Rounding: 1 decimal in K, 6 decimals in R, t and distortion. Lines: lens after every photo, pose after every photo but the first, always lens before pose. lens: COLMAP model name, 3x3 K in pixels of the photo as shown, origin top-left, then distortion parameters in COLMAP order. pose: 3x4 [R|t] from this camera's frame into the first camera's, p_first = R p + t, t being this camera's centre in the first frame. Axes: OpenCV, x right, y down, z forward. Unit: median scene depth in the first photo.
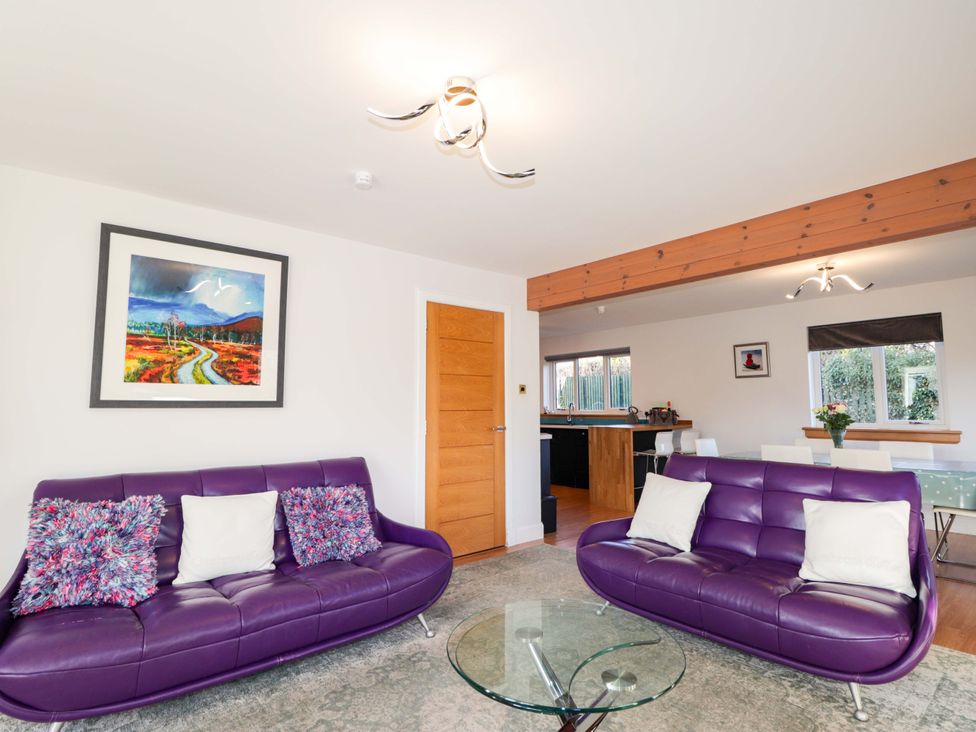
lens RADIAL K [[516.3, 0, 493.8], [0, 516.3, 365.9], [0, 0, 1]] dist [-0.002735, -0.000256]
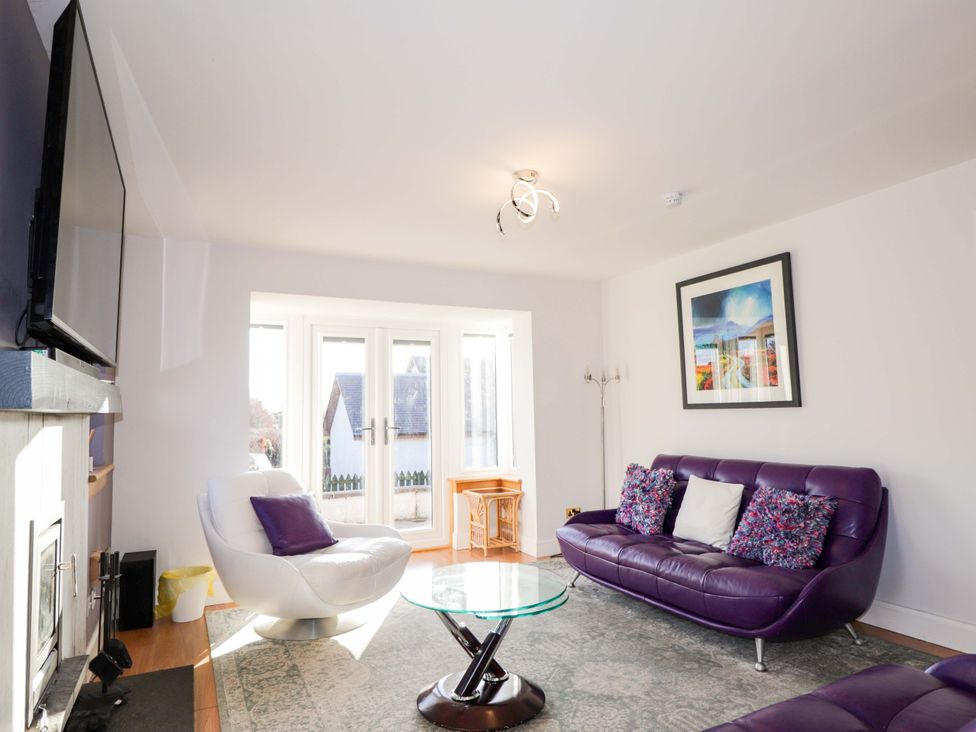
lens RADIAL K [[613.3, 0, 487.5], [0, 613.3, 365.5], [0, 0, 1]] dist [0.008686, -0.000412]
pose [[-0.248394, -0.066199, -0.966395, 1.072275], [0.098086, 0.990815, -0.093083, 0.065867], [0.963680, -0.117911, -0.239619, 0.895106]]
